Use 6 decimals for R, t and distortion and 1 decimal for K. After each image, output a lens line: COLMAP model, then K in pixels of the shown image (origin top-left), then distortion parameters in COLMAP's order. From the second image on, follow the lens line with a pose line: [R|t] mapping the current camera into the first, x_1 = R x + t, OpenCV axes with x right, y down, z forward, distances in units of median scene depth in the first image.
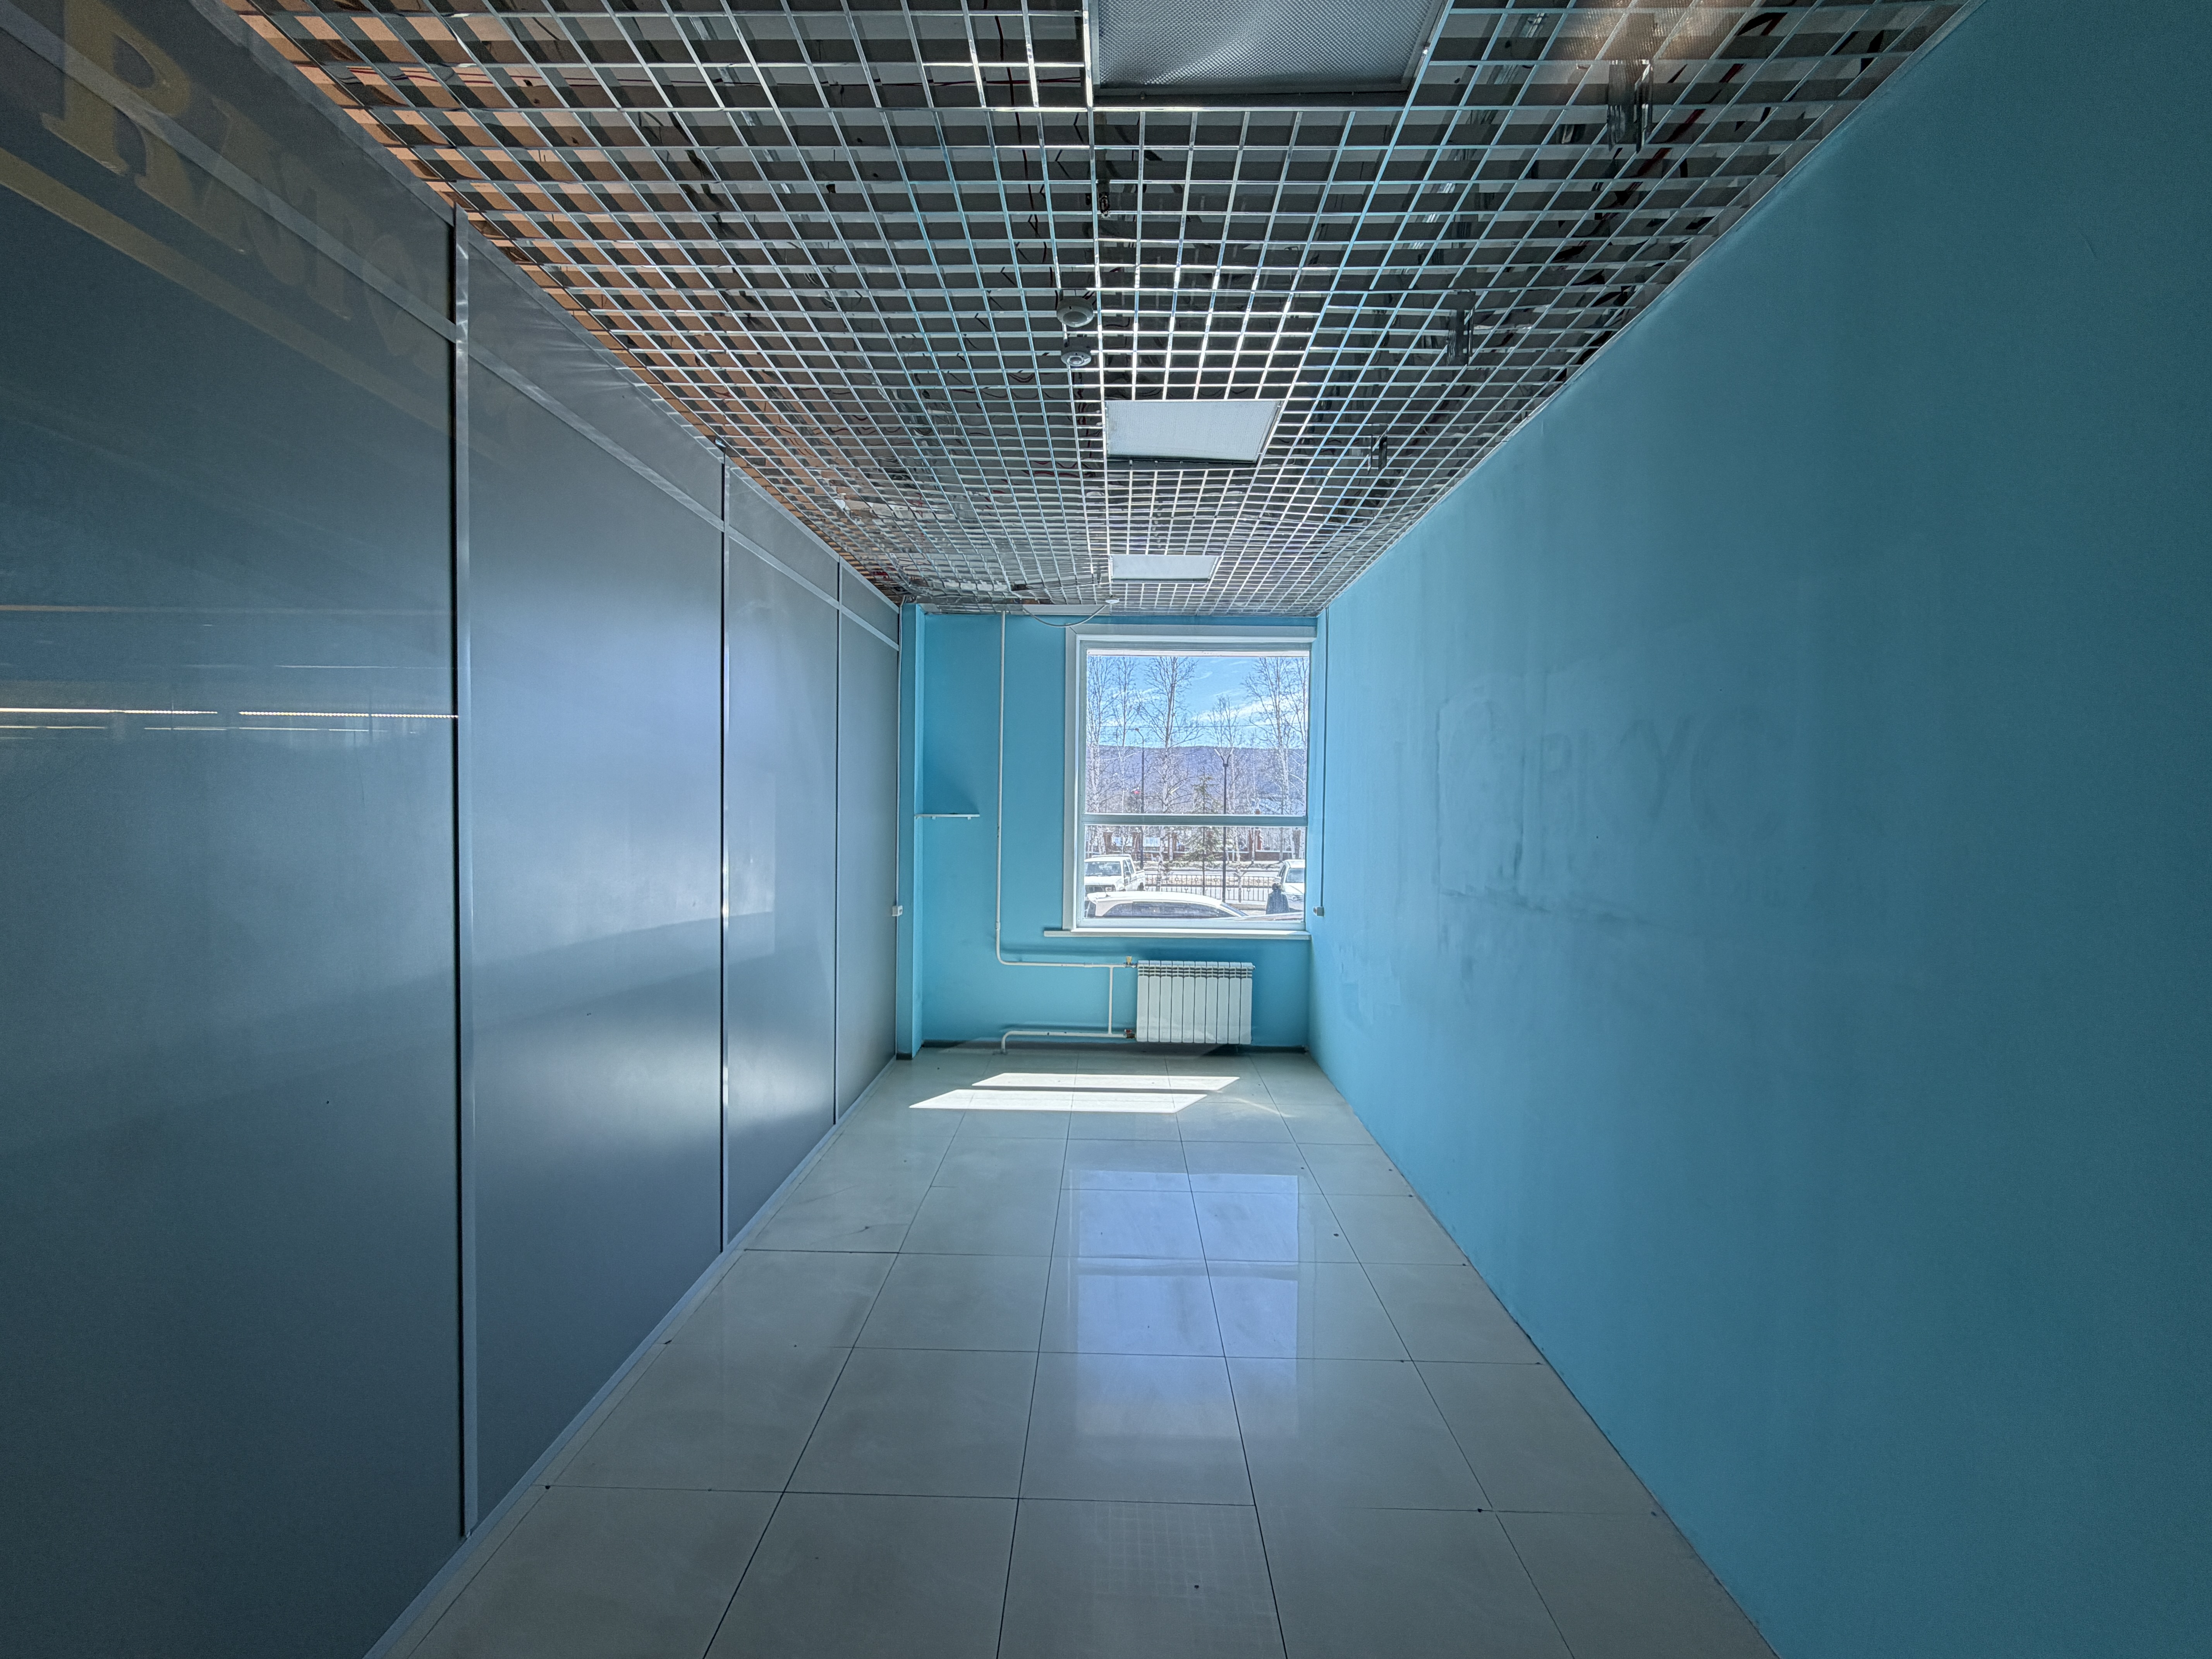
lens RADIAL K [[890.5, 0, 1106.2], [0, 890.5, 823.7], [0, 0, 1]] dist [-0.039322, 0.000009]
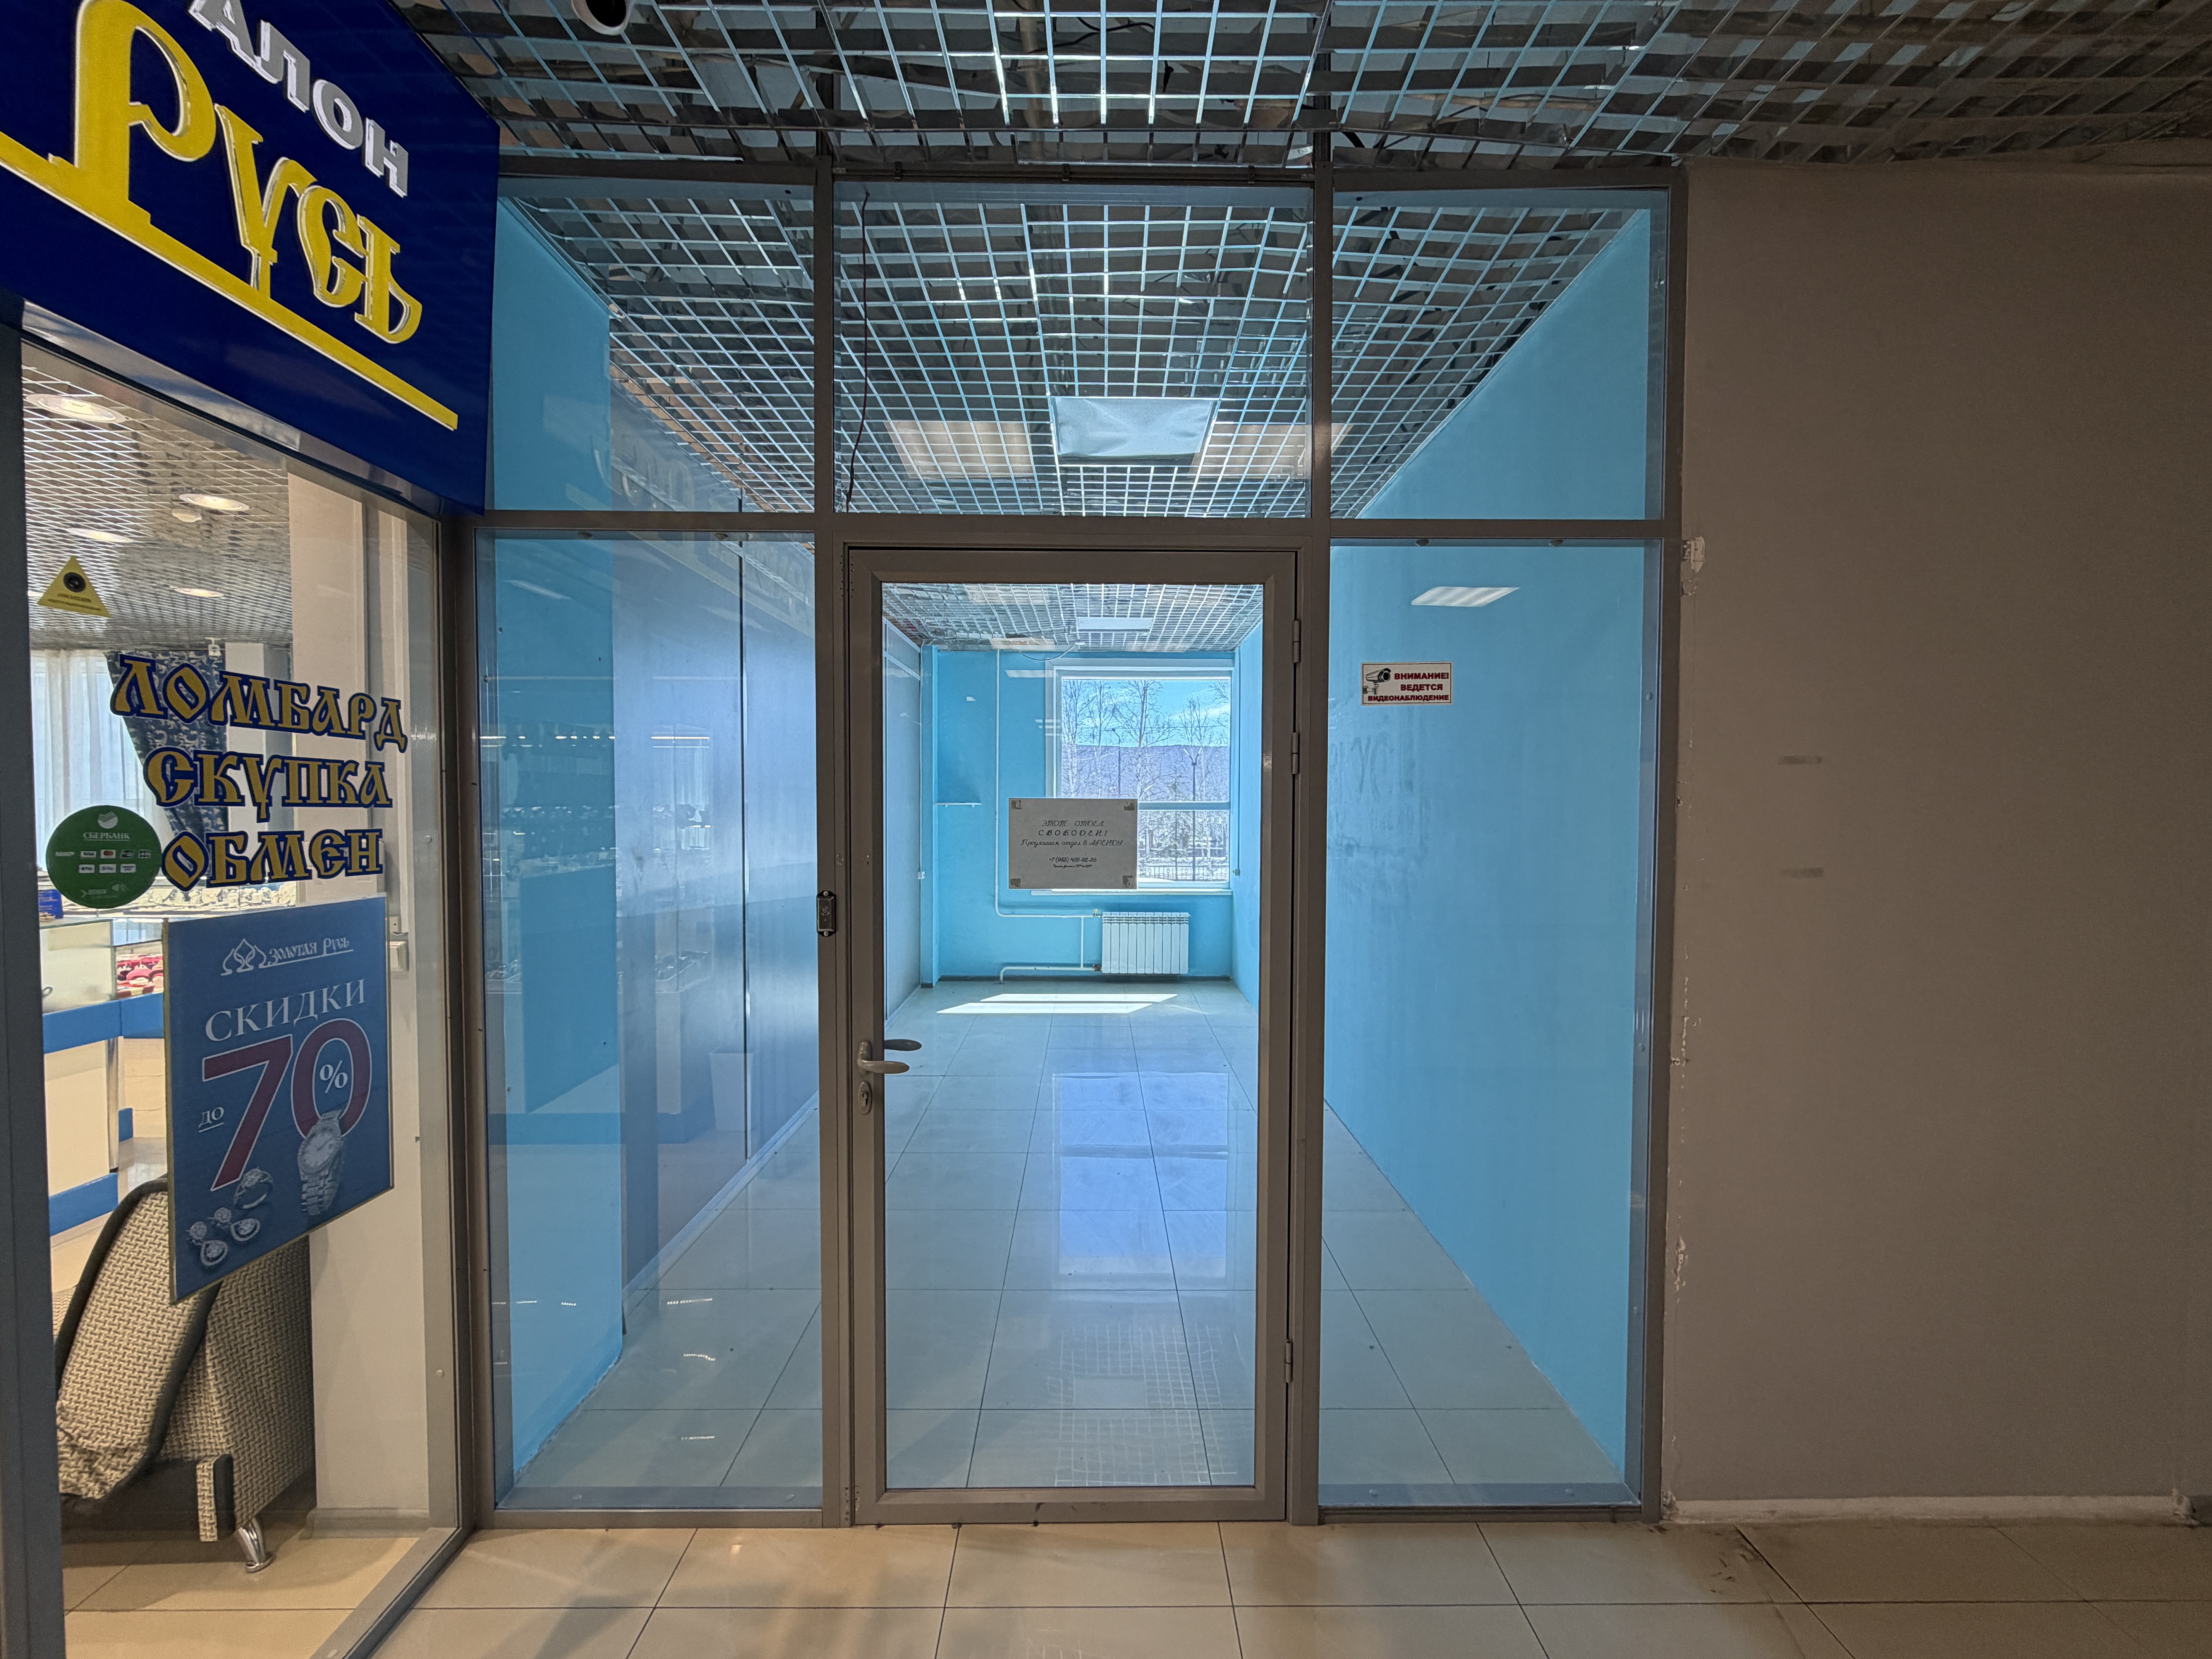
lens RADIAL K [[890.5, 0, 1102.3], [0, 890.5, 832.4], [0, 0, 1]] dist [-0.039322, 0.000009]
pose [[0.999750, -0.010108, 0.019958, 0.010275], [0.009894, 0.999893, 0.010772, 0.020805], [-0.020064, -0.010572, 0.999743, -0.321148]]
